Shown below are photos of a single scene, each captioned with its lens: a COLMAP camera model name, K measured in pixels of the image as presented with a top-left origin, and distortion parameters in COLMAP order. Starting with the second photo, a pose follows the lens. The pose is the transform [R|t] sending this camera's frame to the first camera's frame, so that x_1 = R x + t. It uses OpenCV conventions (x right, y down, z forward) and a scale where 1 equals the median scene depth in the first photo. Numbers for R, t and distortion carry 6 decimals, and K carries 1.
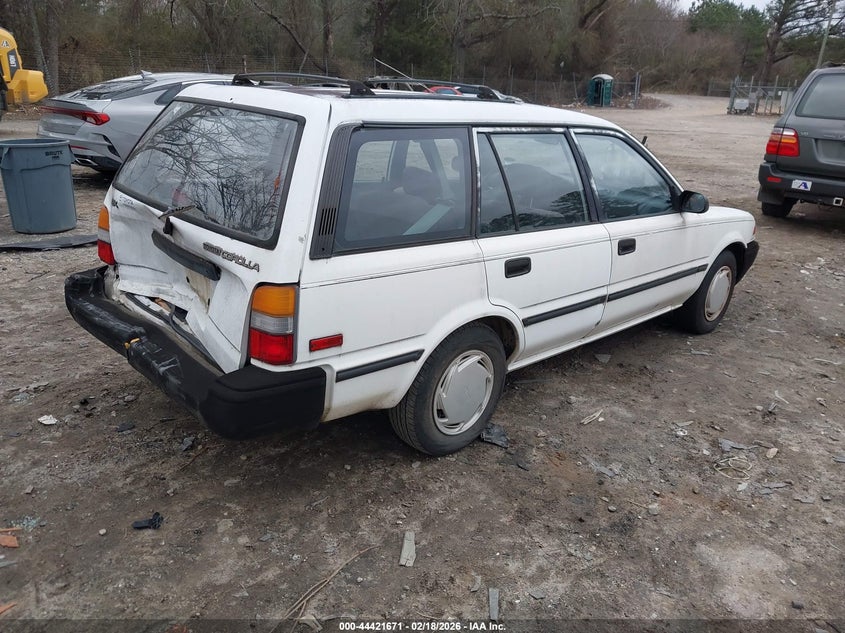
lens RADIAL K [[667.3, 0, 414.9], [0, 667.3, 316.3], [0, 0, 1]] dist [-0.008871, 0.000168]
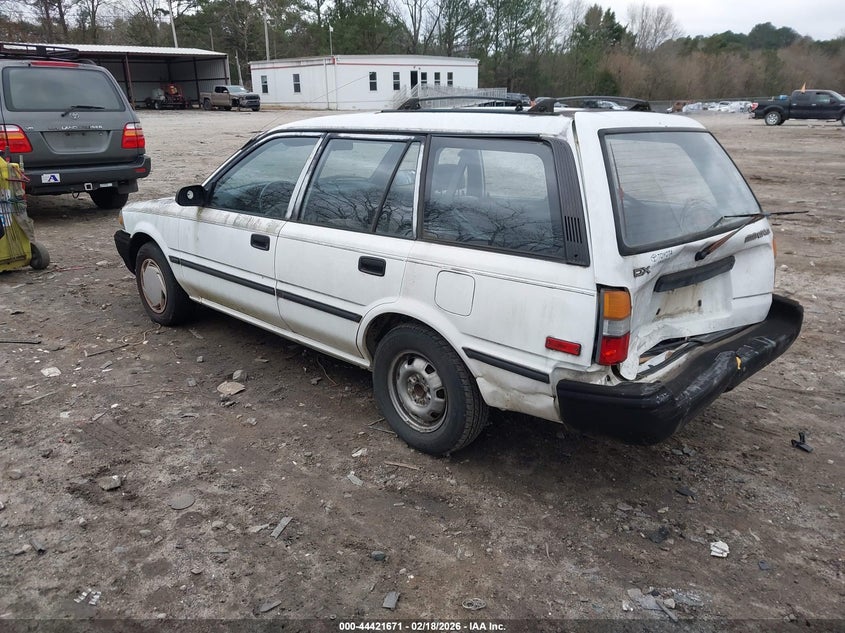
lens RADIAL K [[667.3, 0, 414.9], [0, 667.3, 316.3], [0, 0, 1]] dist [-0.008871, 0.000168]
pose [[-0.019299, -0.352435, 0.935637, -1.070895], [0.322314, 0.883658, 0.339503, -0.424986], [-0.946436, 0.308121, 0.096541, 1.068064]]
